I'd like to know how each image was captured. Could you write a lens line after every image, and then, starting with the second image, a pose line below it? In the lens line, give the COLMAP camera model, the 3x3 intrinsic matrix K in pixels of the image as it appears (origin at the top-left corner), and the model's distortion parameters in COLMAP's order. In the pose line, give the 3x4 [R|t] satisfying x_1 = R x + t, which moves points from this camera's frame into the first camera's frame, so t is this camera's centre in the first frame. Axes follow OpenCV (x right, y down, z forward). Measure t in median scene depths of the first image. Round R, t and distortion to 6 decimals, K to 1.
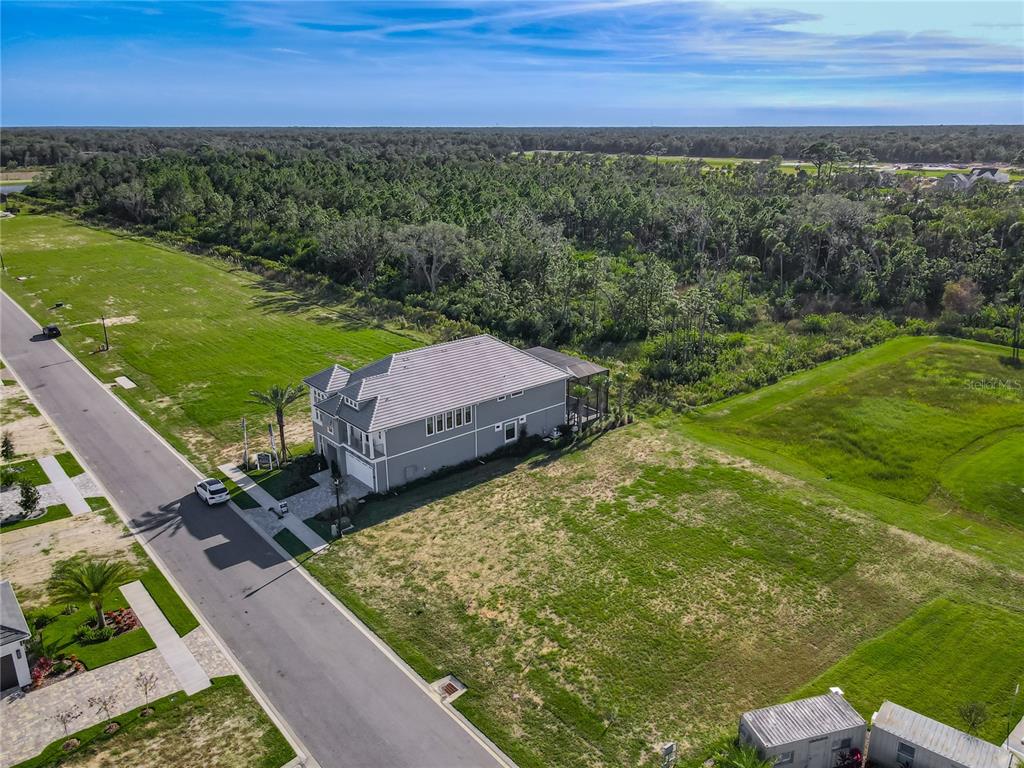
lens RADIAL K [[761.5, 0, 524.6], [0, 761.5, 382.0], [0, 0, 1]] dist [-0.000265, 0.032327]
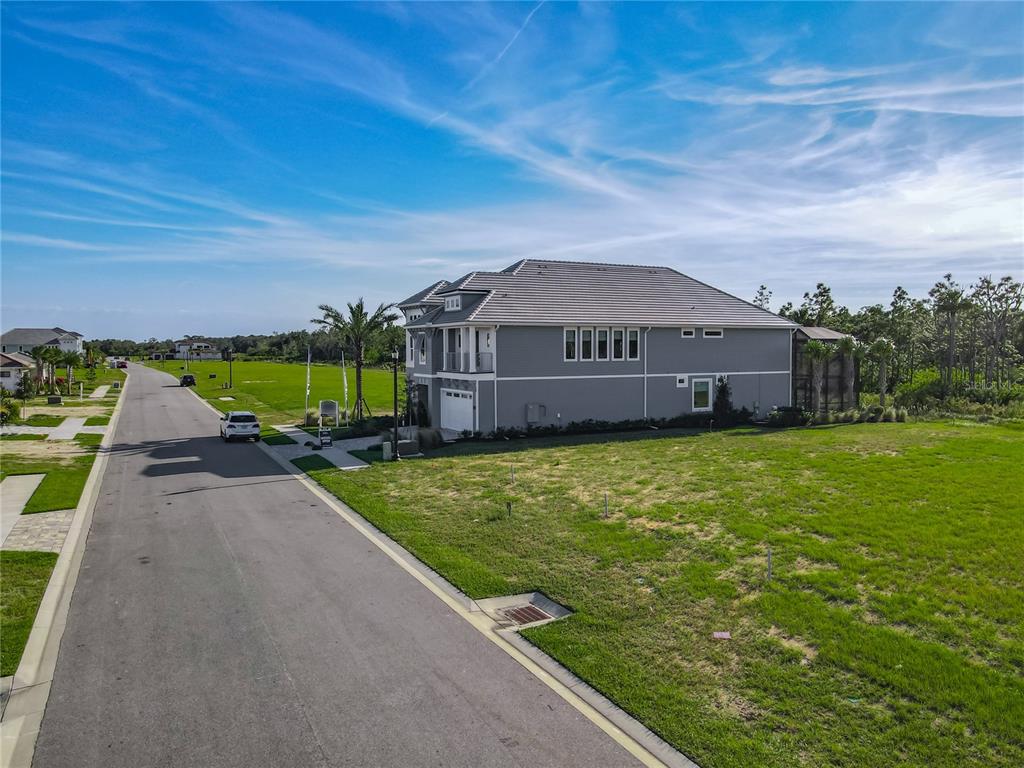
lens RADIAL K [[761.5, 0, 524.6], [0, 761.5, 382.0], [0, 0, 1]] dist [-0.000265, 0.032327]
pose [[0.970115, 0.007917, -0.242515, -0.009801], [-0.074410, 0.961018, -0.266284, 0.267244], [0.230953, 0.276371, 0.932888, 0.436538]]
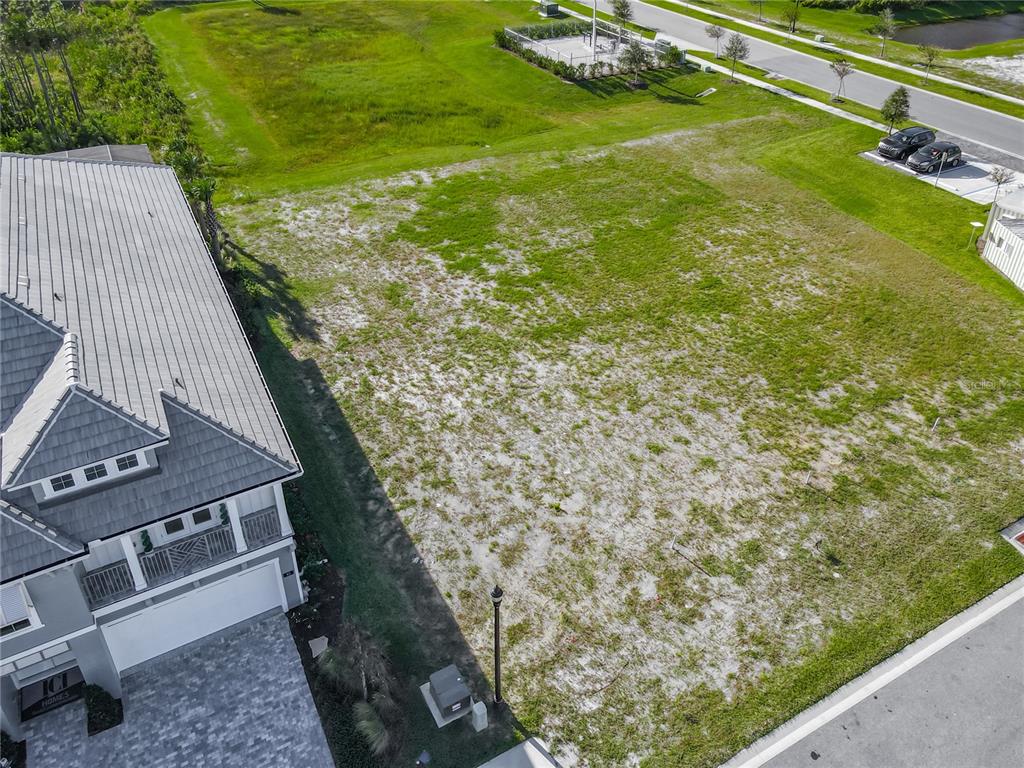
lens RADIAL K [[740.0, 0, 522.0], [0, 740.0, 357.3], [0, 0, 1]] dist [-0.001582, 0.050671]
pose [[0.212738, -0.578620, 0.787364, -0.382114], [0.304312, 0.804968, 0.509335, -0.091160], [-0.928513, 0.131249, 0.347328, 0.780307]]
